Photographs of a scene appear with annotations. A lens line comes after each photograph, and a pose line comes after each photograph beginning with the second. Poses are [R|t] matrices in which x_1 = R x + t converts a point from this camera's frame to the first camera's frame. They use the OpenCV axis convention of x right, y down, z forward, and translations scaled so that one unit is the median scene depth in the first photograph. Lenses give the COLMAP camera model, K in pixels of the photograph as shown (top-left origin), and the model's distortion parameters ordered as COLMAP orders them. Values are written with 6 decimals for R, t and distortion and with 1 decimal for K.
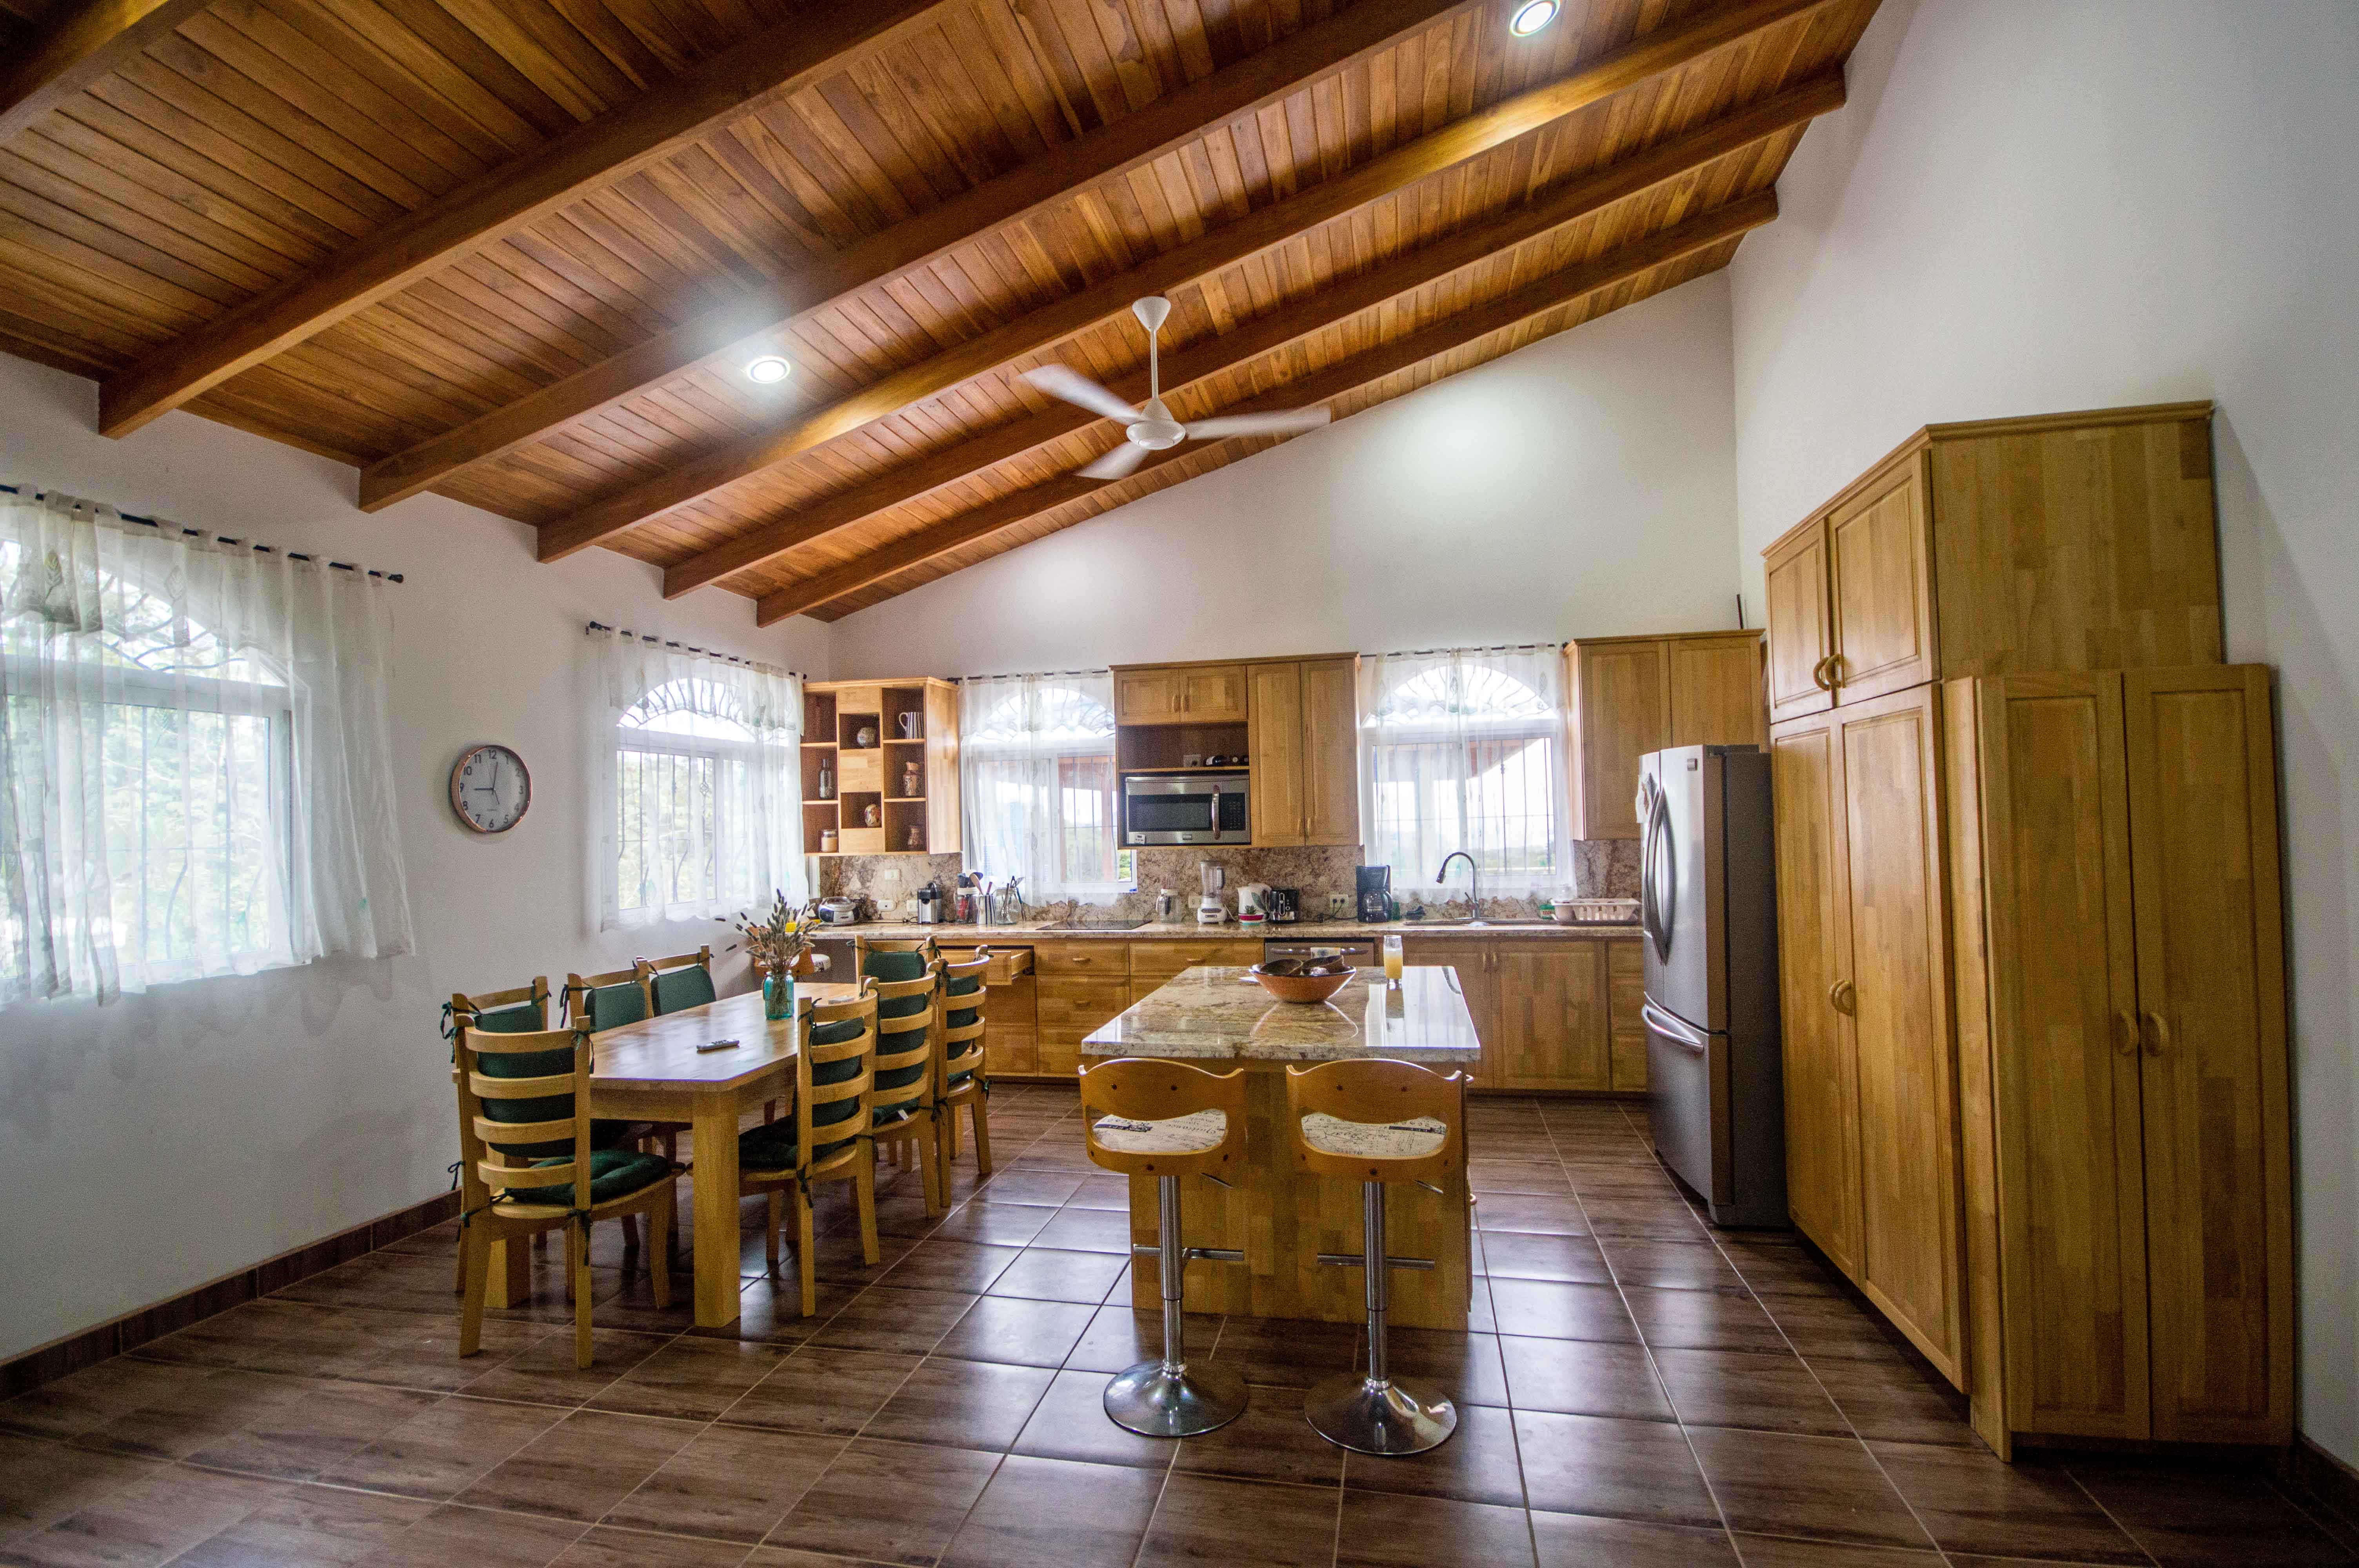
lens RADIAL K [[1055.4, 0, 1187.6], [0, 1055.4, 789.5], [0, 0, 1]] dist [0.009351, -0.010849]
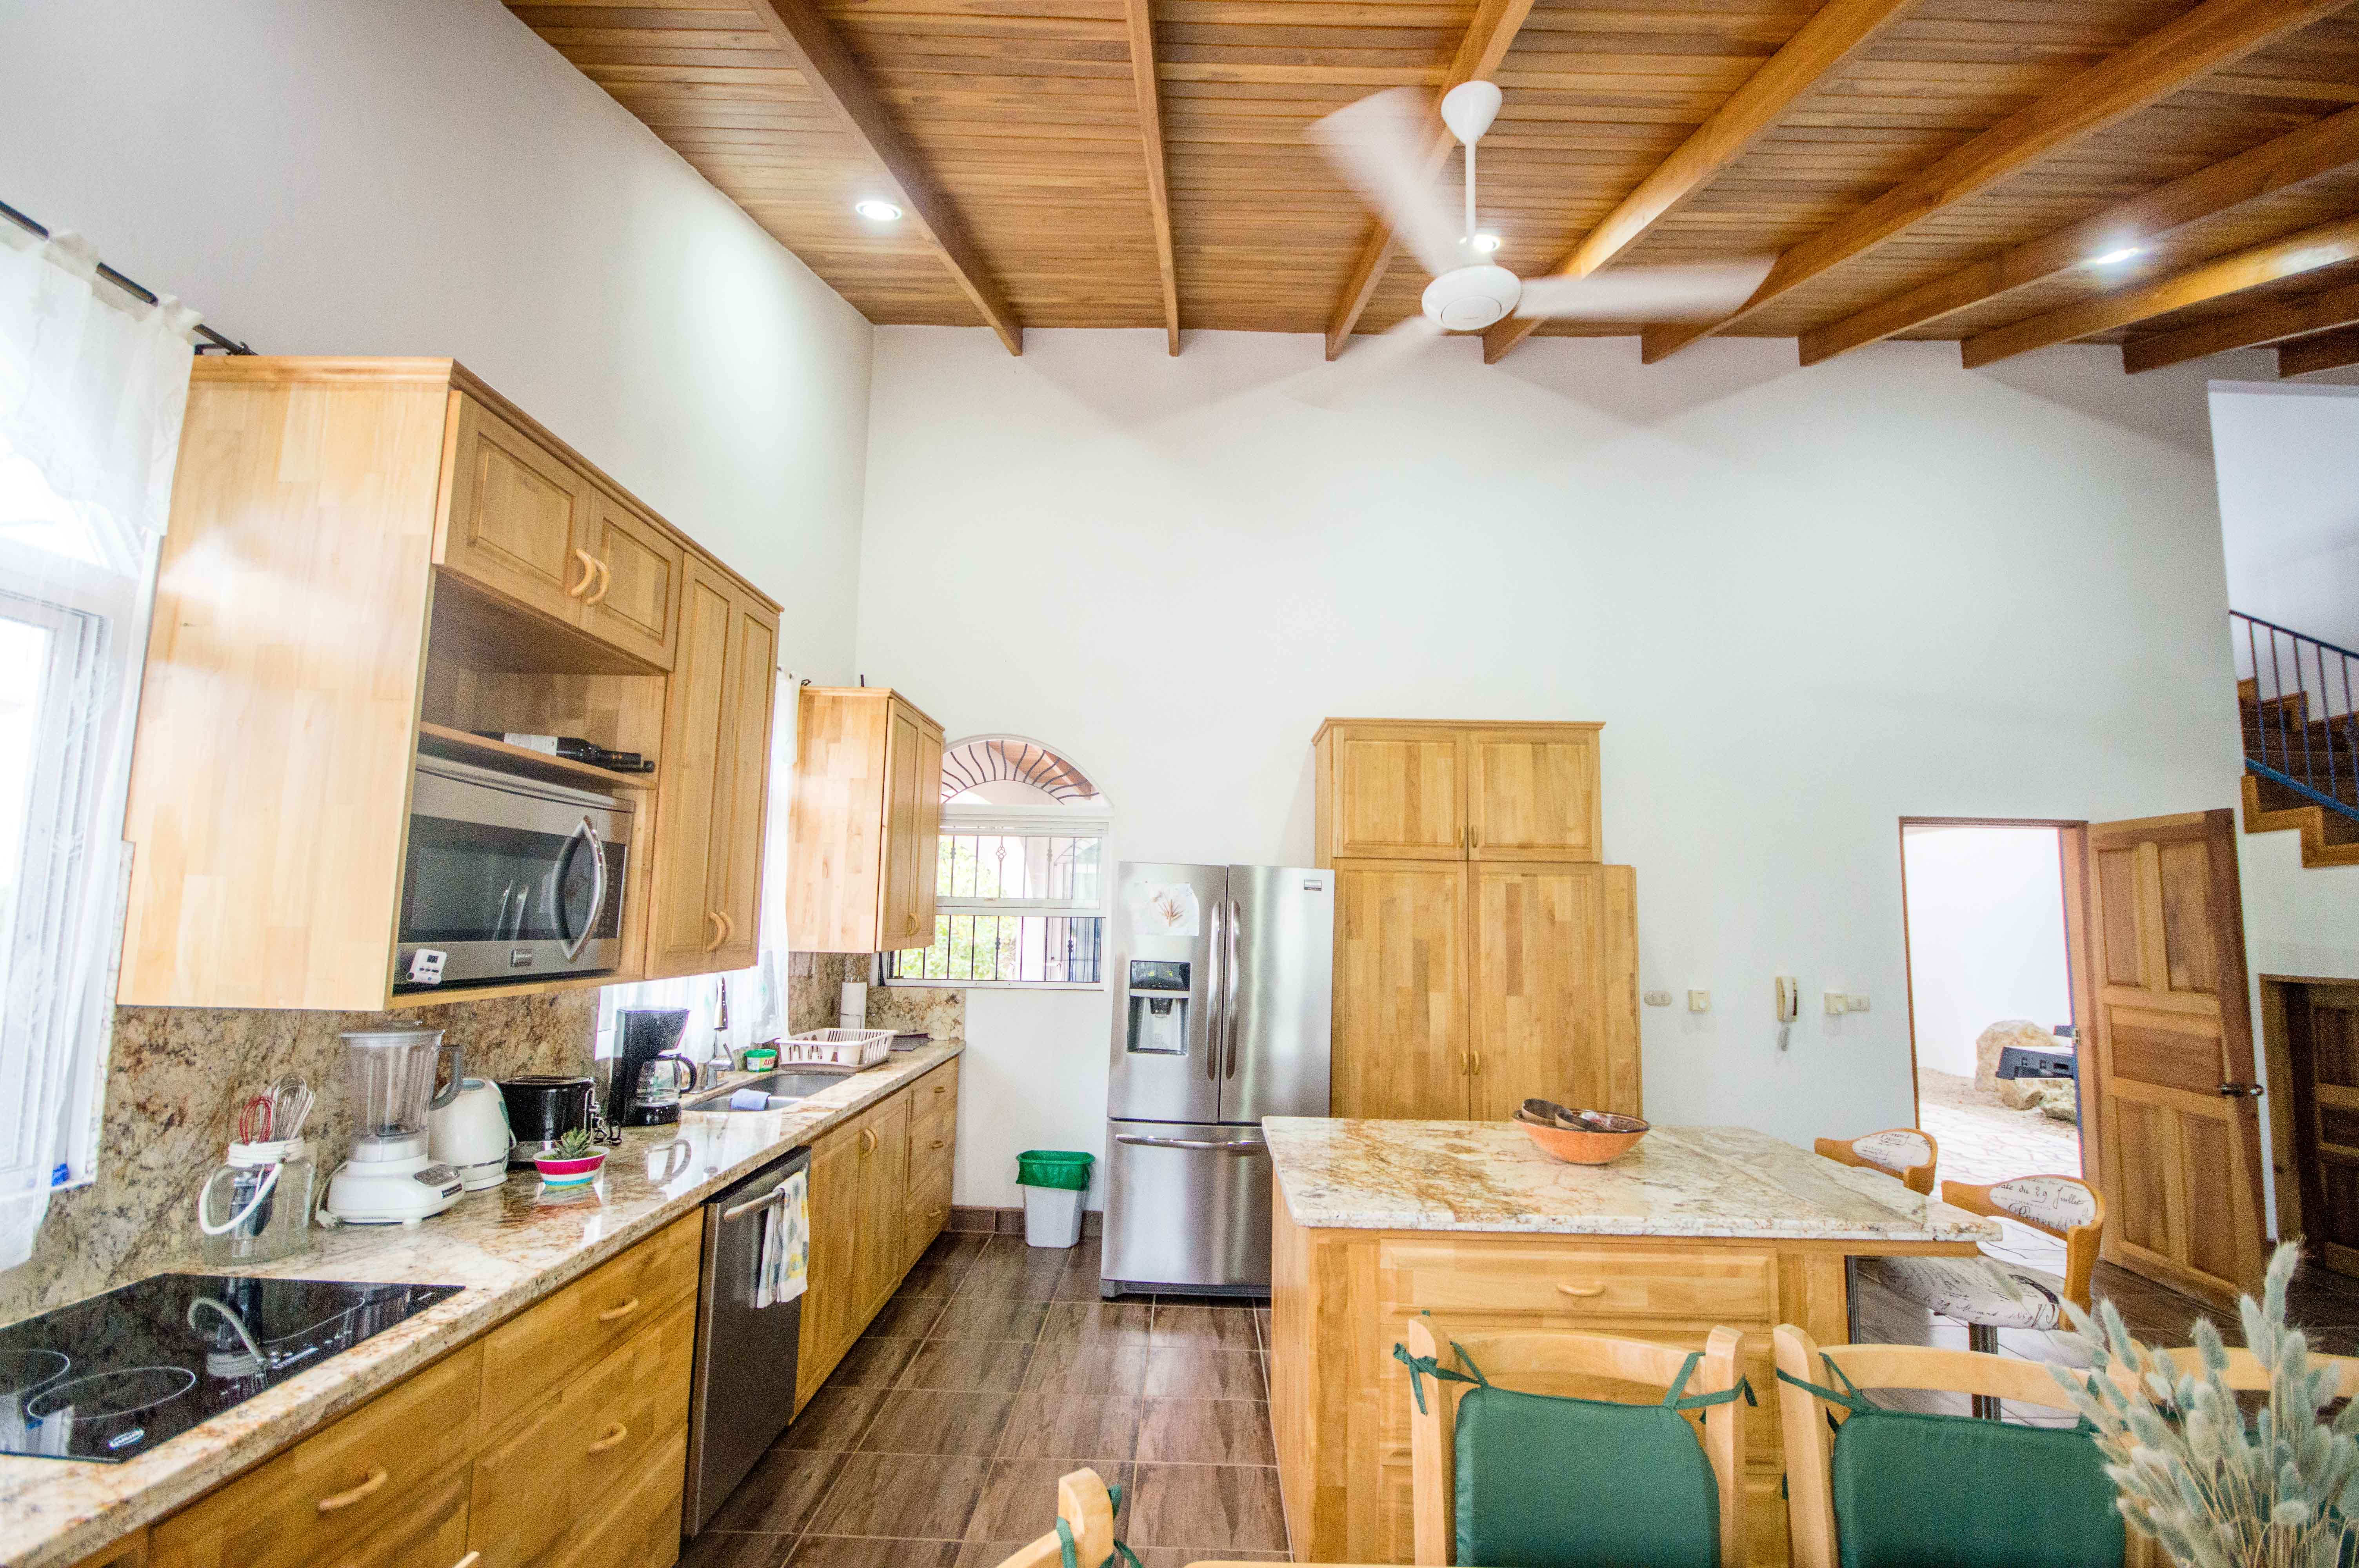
lens RADIAL K [[1055.4, 0, 1187.9], [0, 1055.4, 800.8], [0, 0, 1]] dist [0.009351, -0.010849]
pose [[-0.198606, 0.125862, 0.971964, -0.387880], [-0.047953, 0.989284, -0.137903, 0.032414], [-0.978906, -0.073997, -0.190443, 0.877607]]
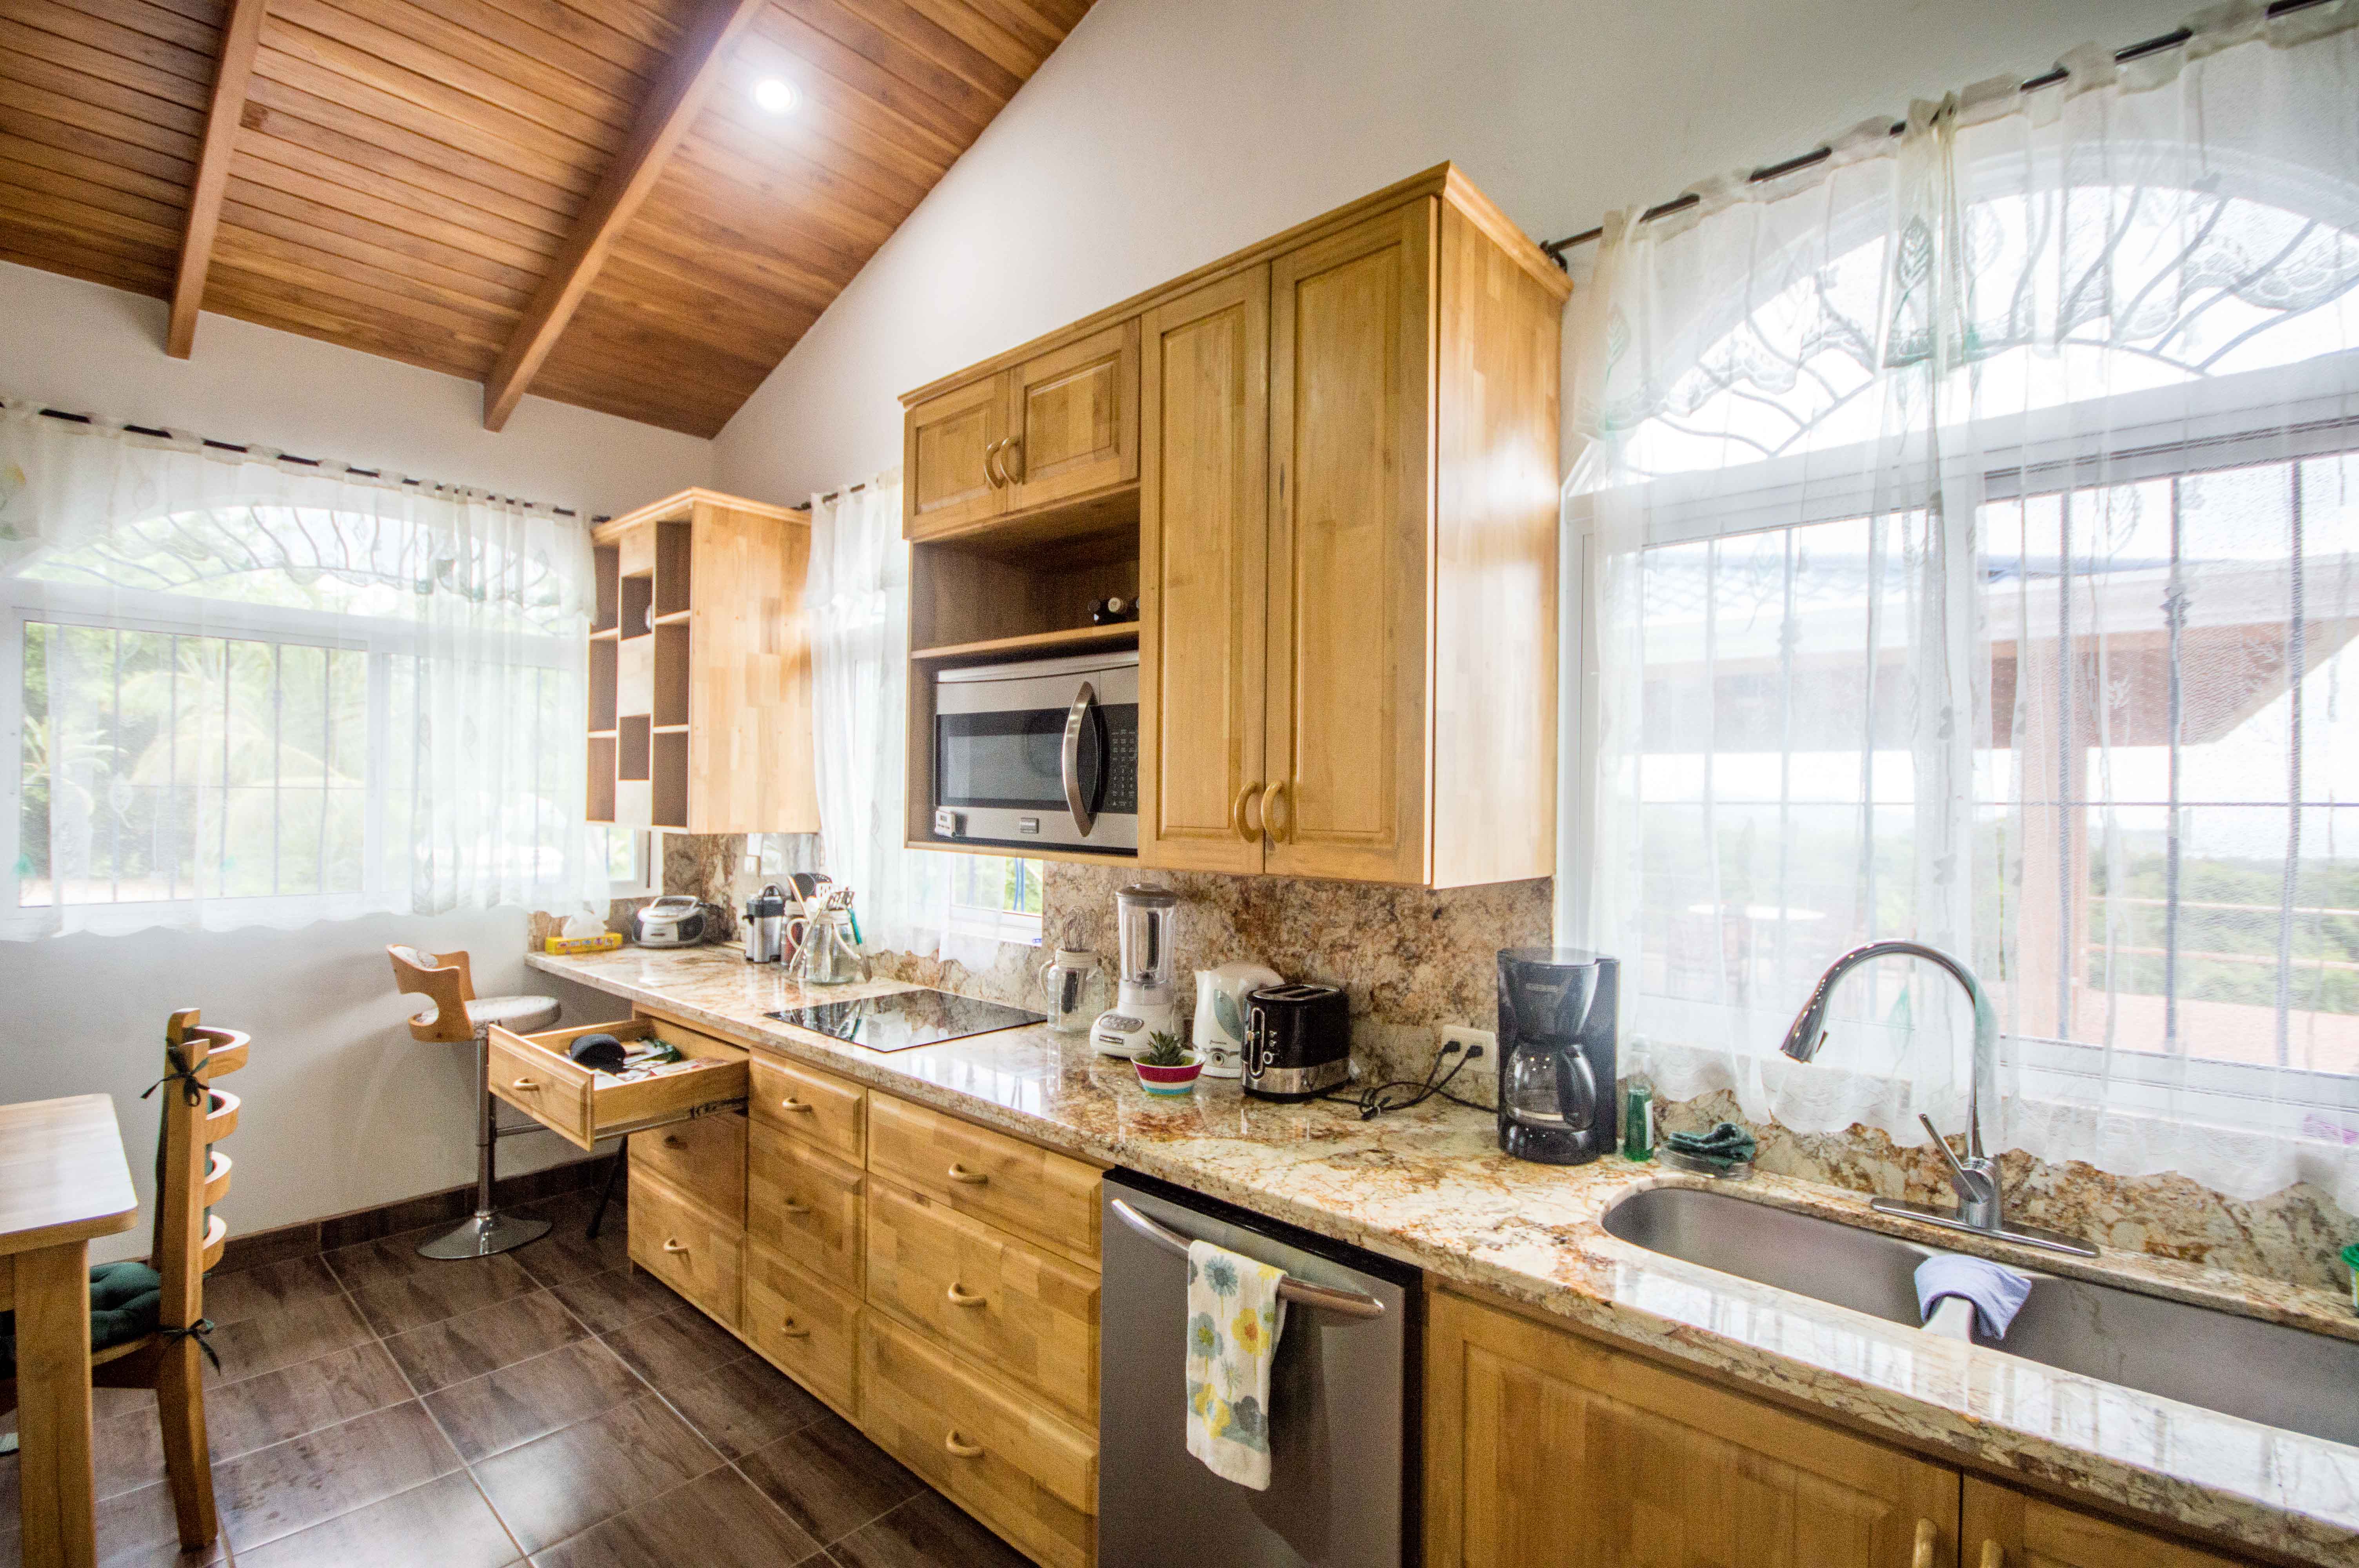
lens RADIAL K [[1055.4, 0, 1175.4], [0, 1055.4, 799.4], [0, 0, 1]] dist [0.009351, -0.010849]
pose [[0.864542, 0.036520, -0.501231, 0.236557], [-0.016806, 0.998899, 0.043793, 0.018838], [0.502279, -0.029437, 0.864204, 0.718950]]
